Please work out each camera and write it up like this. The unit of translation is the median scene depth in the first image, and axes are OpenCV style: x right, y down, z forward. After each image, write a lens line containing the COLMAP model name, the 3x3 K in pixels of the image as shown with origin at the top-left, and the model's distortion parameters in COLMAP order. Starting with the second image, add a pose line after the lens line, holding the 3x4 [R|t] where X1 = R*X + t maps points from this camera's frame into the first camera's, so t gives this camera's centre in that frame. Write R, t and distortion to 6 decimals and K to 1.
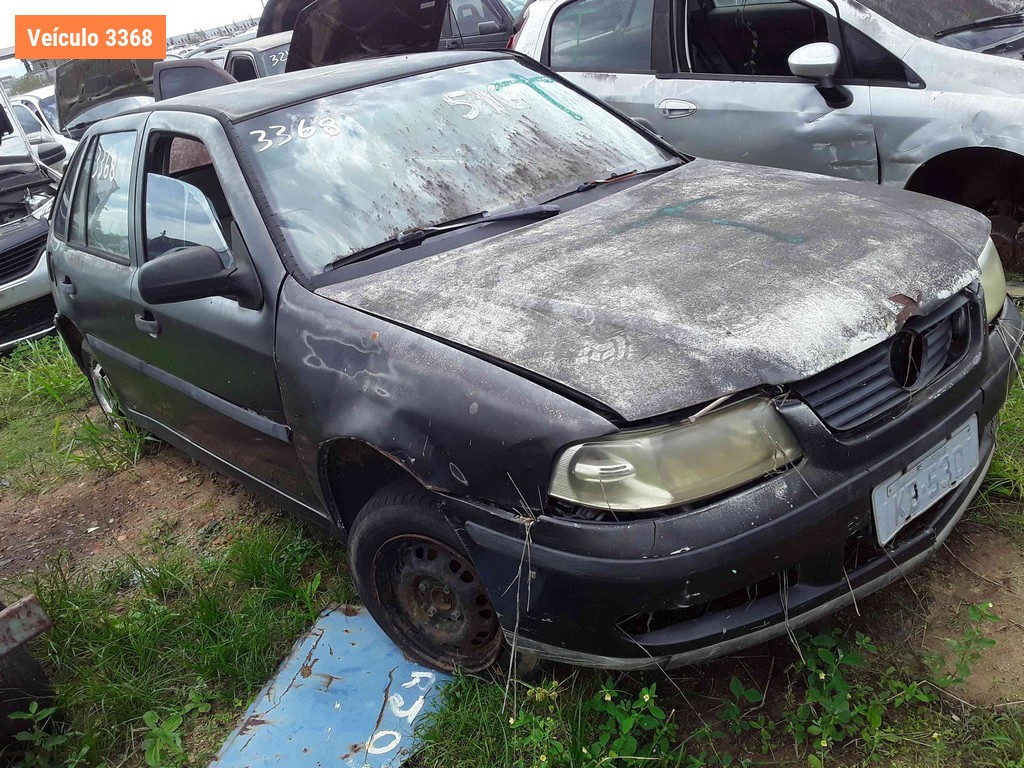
lens RADIAL K [[940.4, 0, 512.0], [0, 940.4, 384.0], [0, 0, 1]] dist [0.115562, -0.254017]
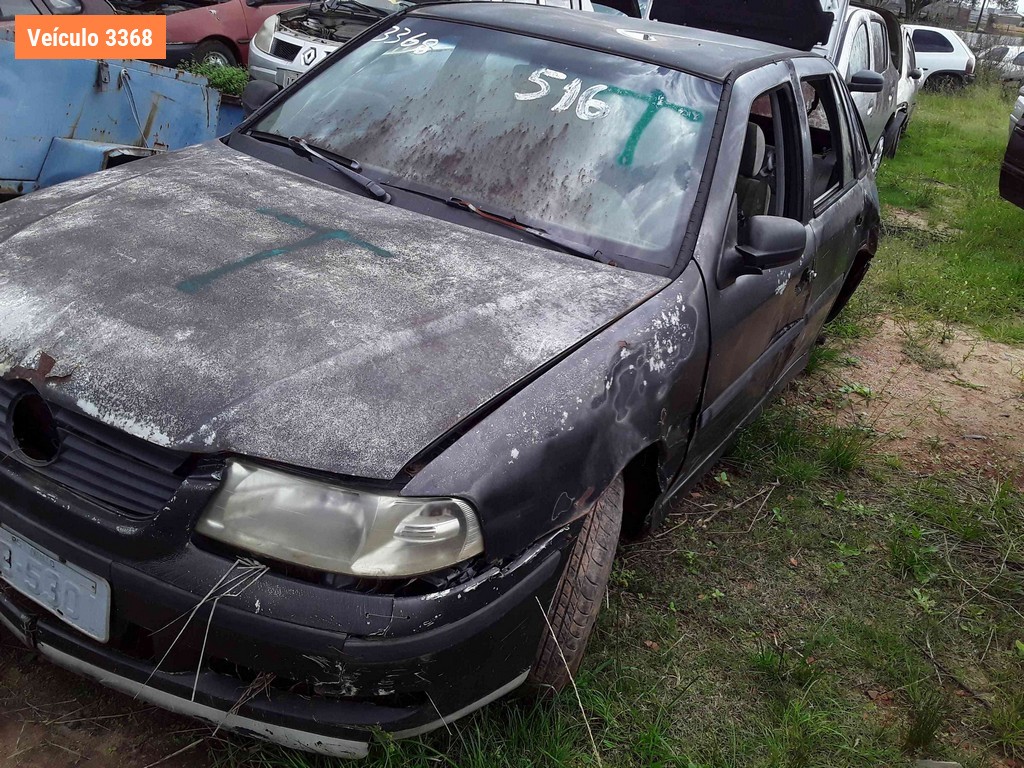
lens RADIAL K [[940.4, 0, 512.0], [0, 940.4, 384.0], [0, 0, 1]] dist [0.115562, -0.254017]
pose [[0.324941, 0.587835, -0.740853, 1.166685], [-0.539238, 0.758709, 0.365491, -0.599244], [0.776940, 0.280733, 0.563519, 0.844863]]
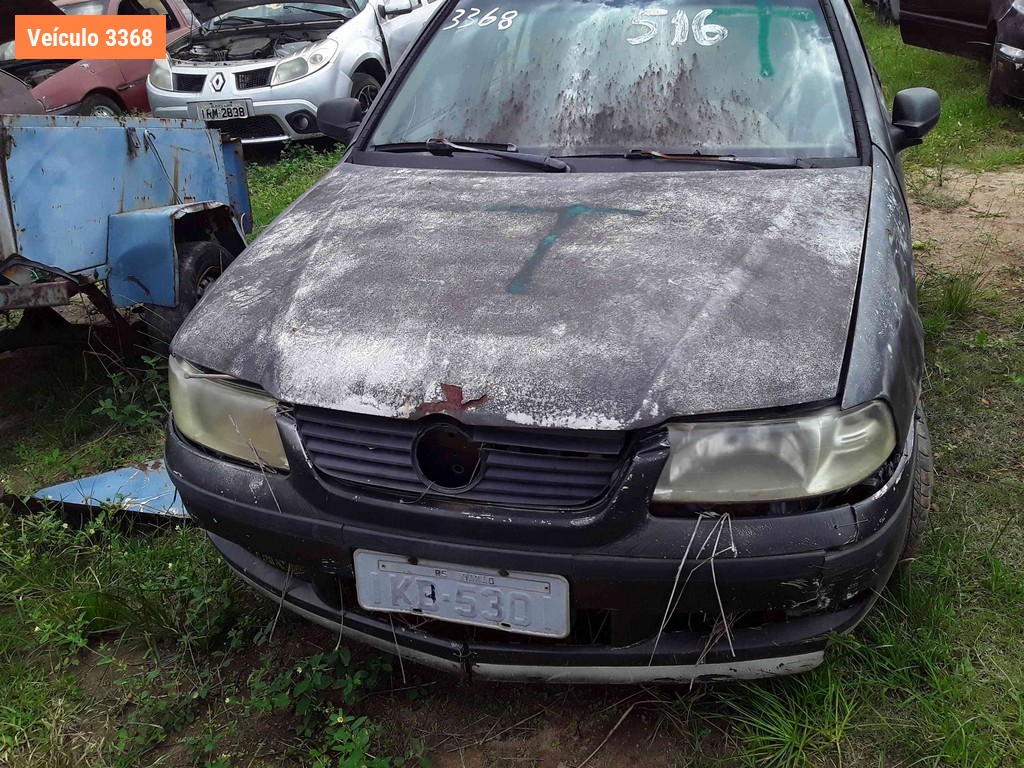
lens RADIAL K [[940.4, 0, 512.0], [0, 940.4, 384.0], [0, 0, 1]] dist [0.115562, -0.254017]
pose [[0.559789, 0.483170, -0.673189, 1.000378], [-0.339103, 0.874841, 0.345922, -0.404927], [0.756073, 0.034637, 0.653571, 0.481622]]
